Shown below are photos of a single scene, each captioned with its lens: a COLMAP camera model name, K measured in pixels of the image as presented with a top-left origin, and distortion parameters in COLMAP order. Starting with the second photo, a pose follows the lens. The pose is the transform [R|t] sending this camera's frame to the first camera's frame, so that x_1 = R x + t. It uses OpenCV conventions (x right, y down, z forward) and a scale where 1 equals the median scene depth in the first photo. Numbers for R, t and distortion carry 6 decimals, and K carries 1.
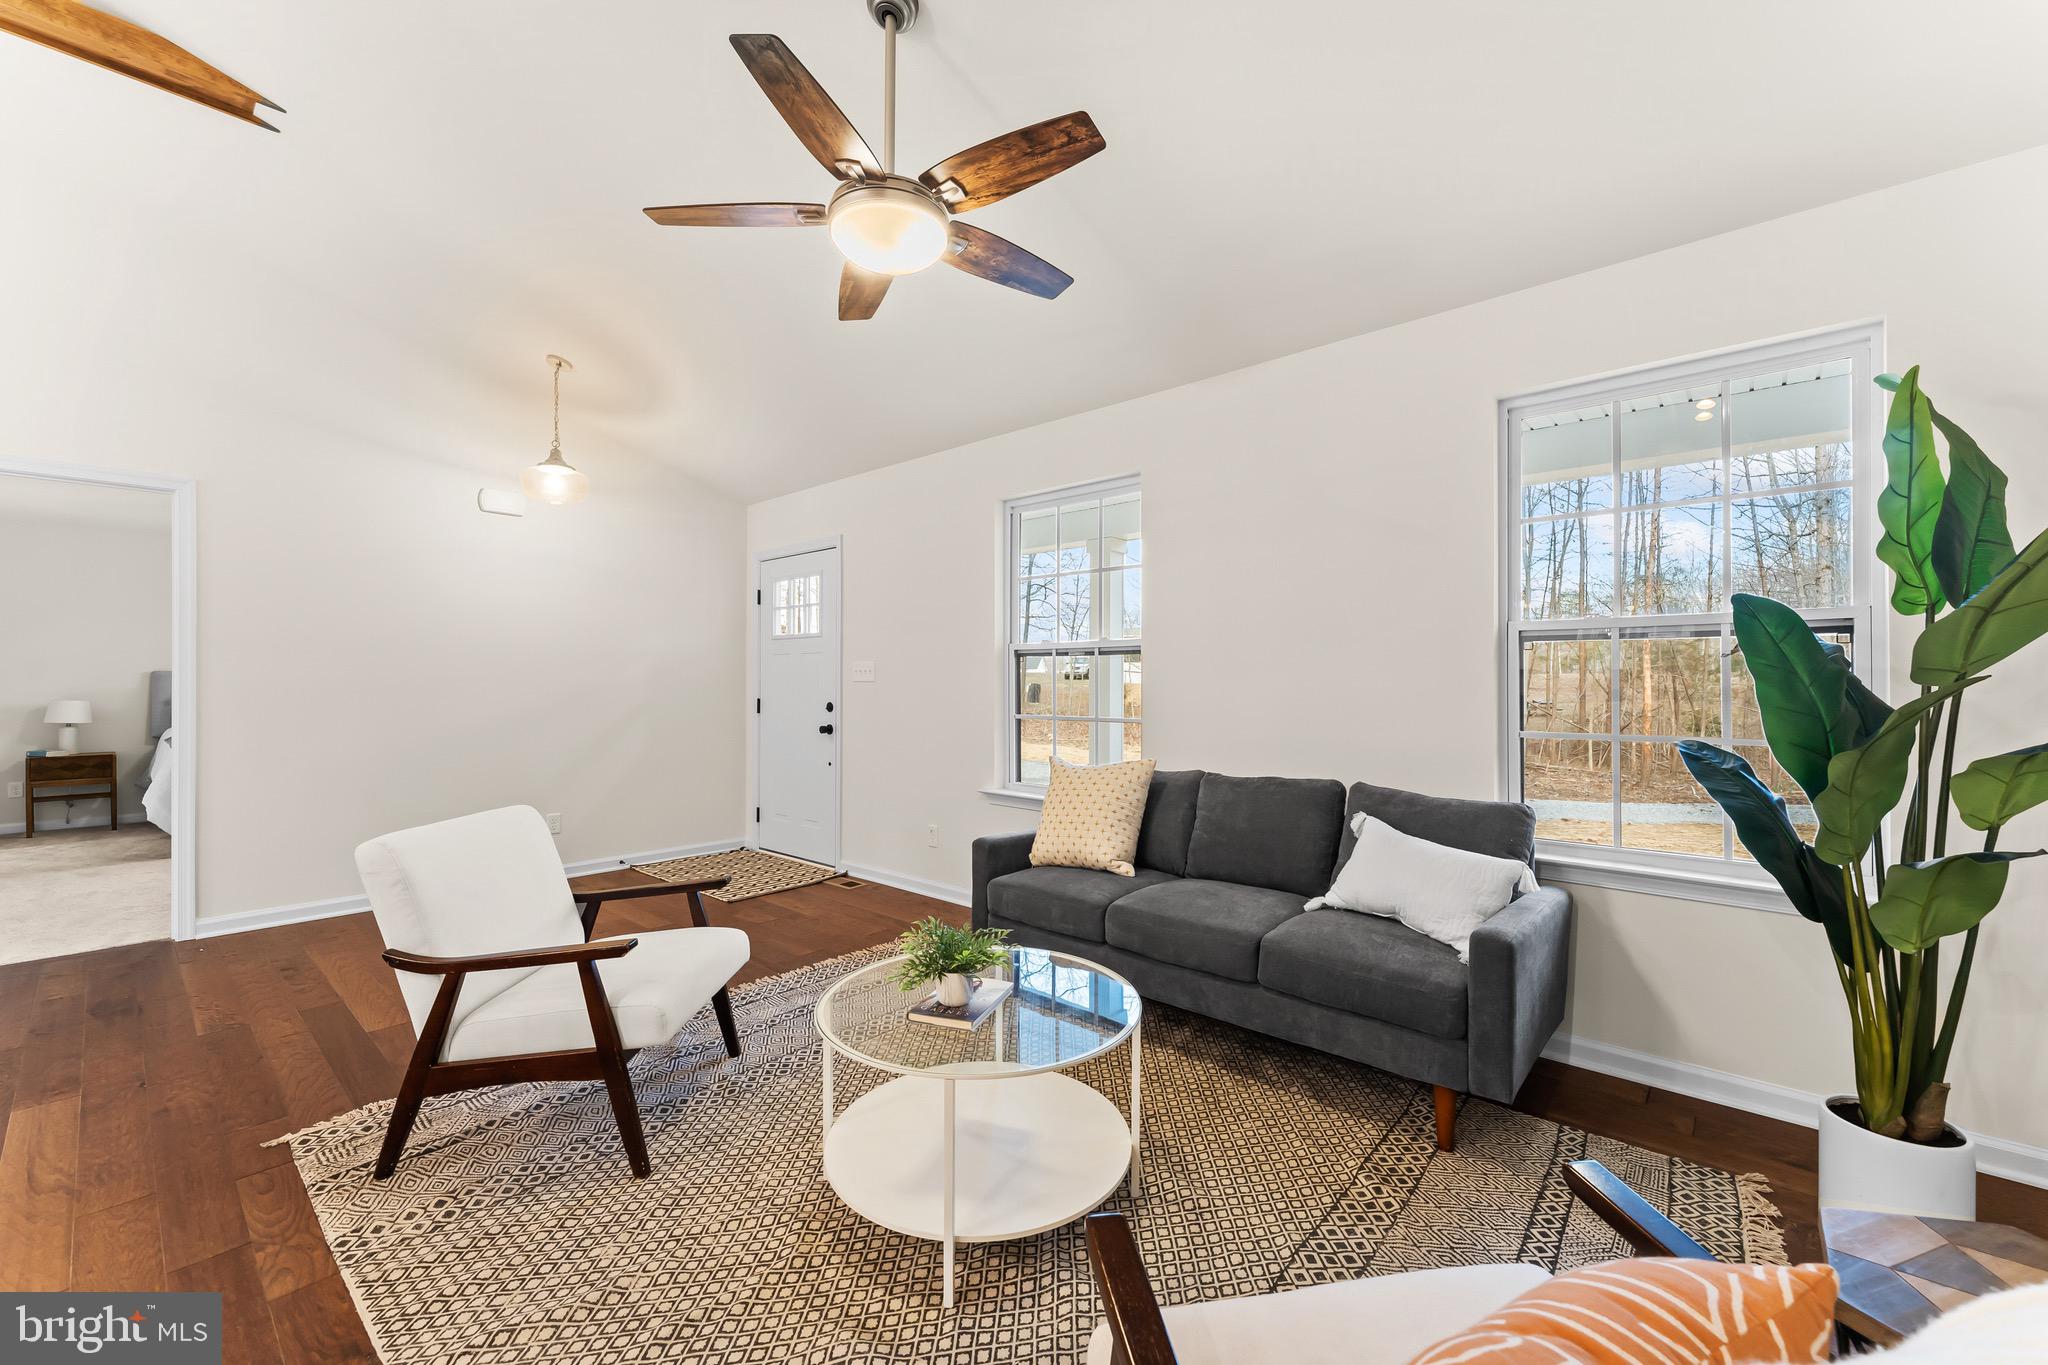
lens RADIAL K [[827.3, 0, 1024.0], [0, 827.3, 682.5], [0, 0, 1]] dist [0.008745, -0.000037]
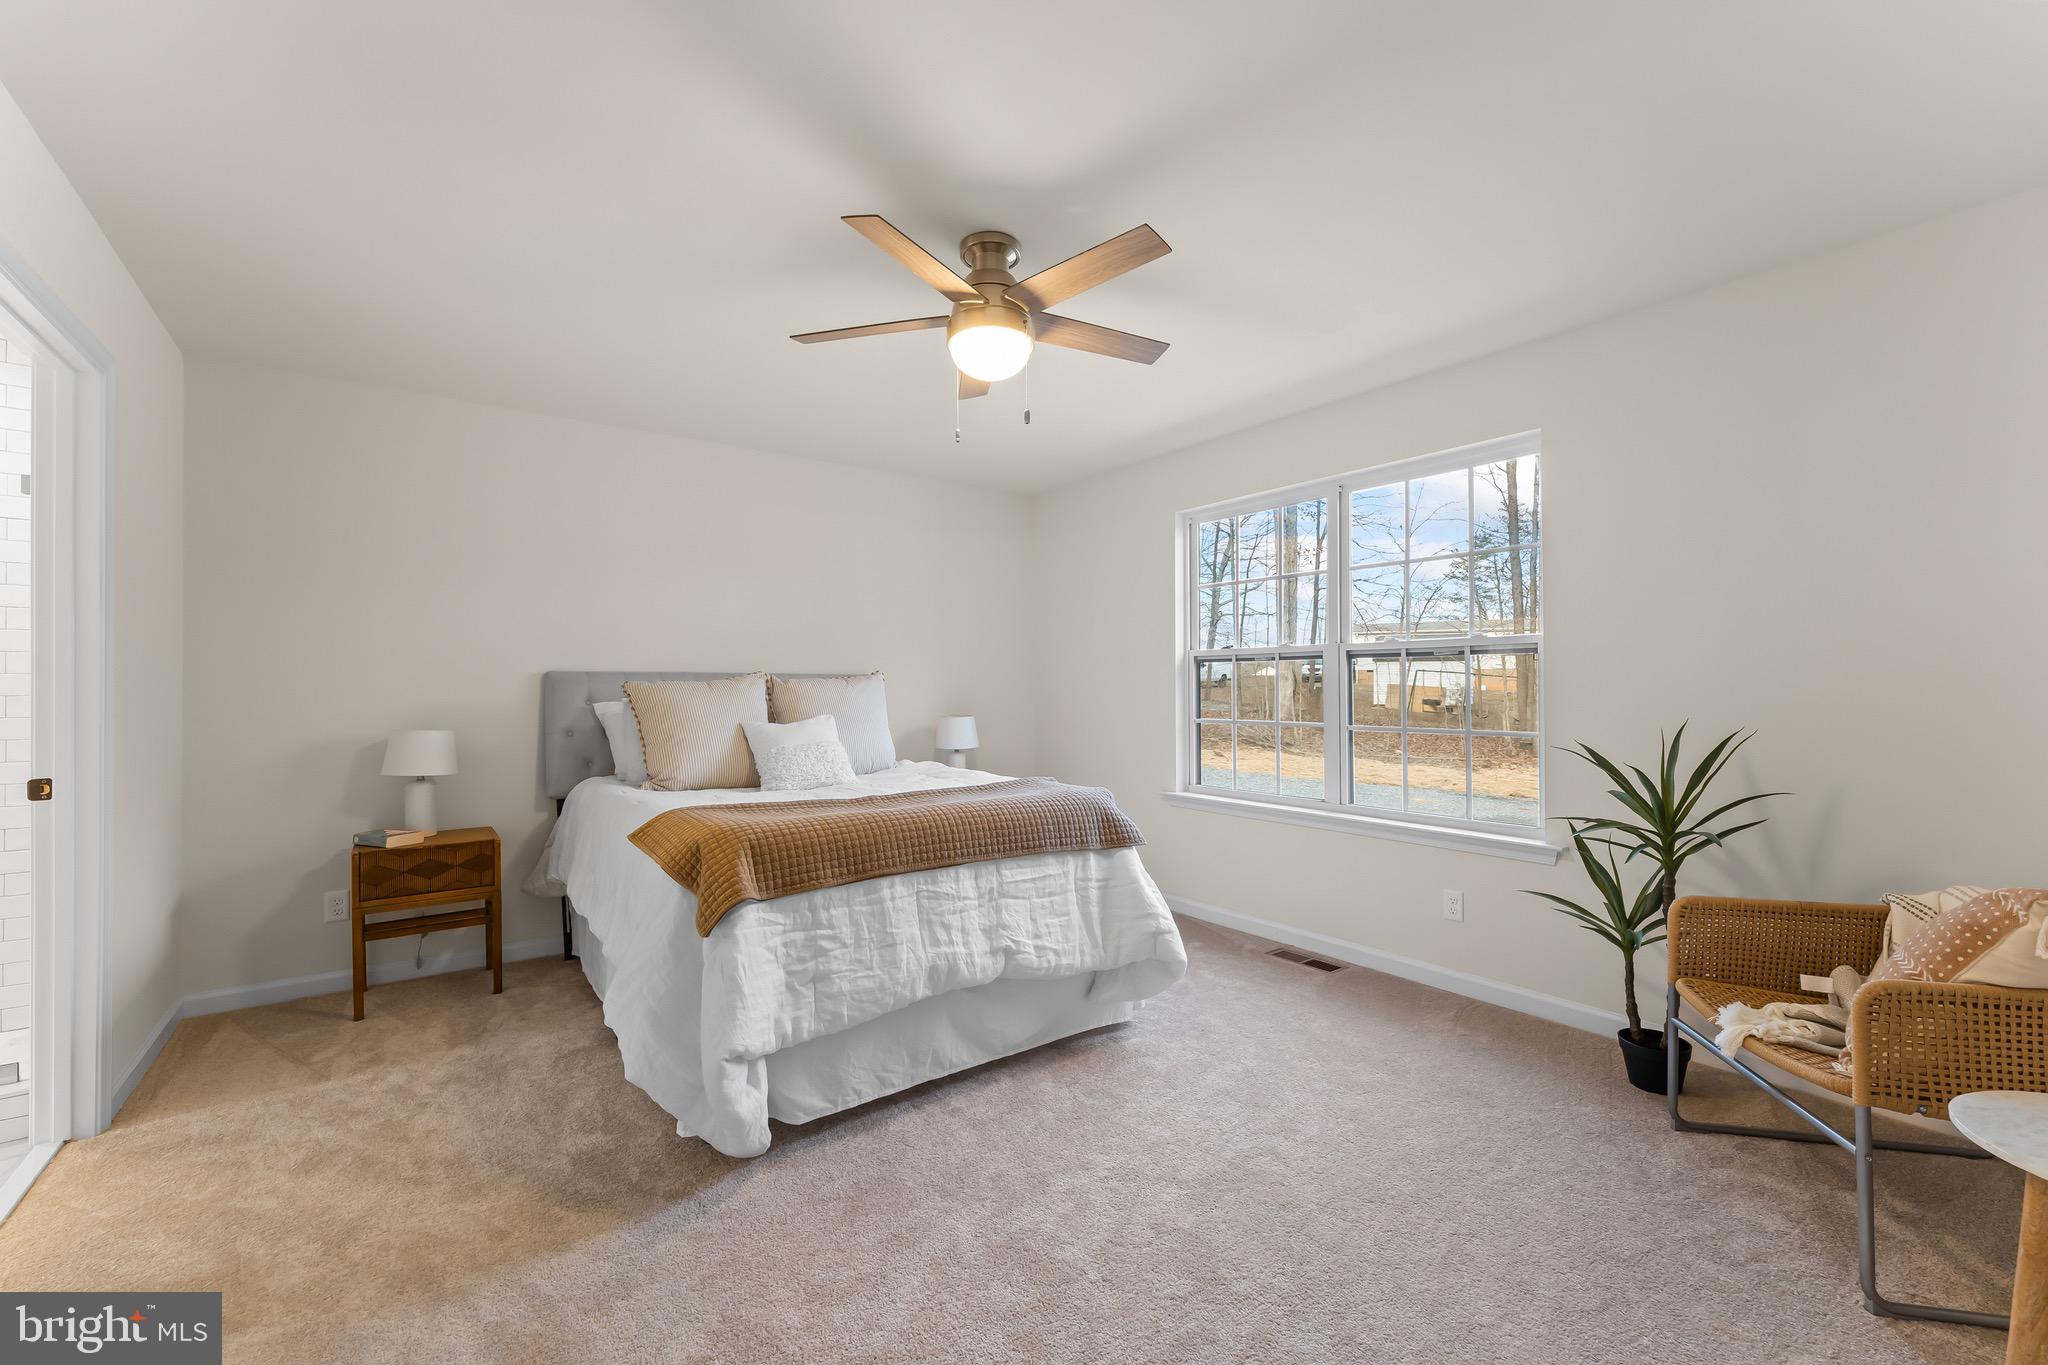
lens RADIAL K [[835.6, 0, 1029.5], [0, 835.6, 688.3], [0, 0, 1]] dist [-0.001326, -0.000020]
pose [[0.981317, -0.004894, -0.192337, -0.868004], [0.004077, 0.999981, -0.004642, 0.000468], [0.192356, 0.003771, 0.981318, 0.731204]]
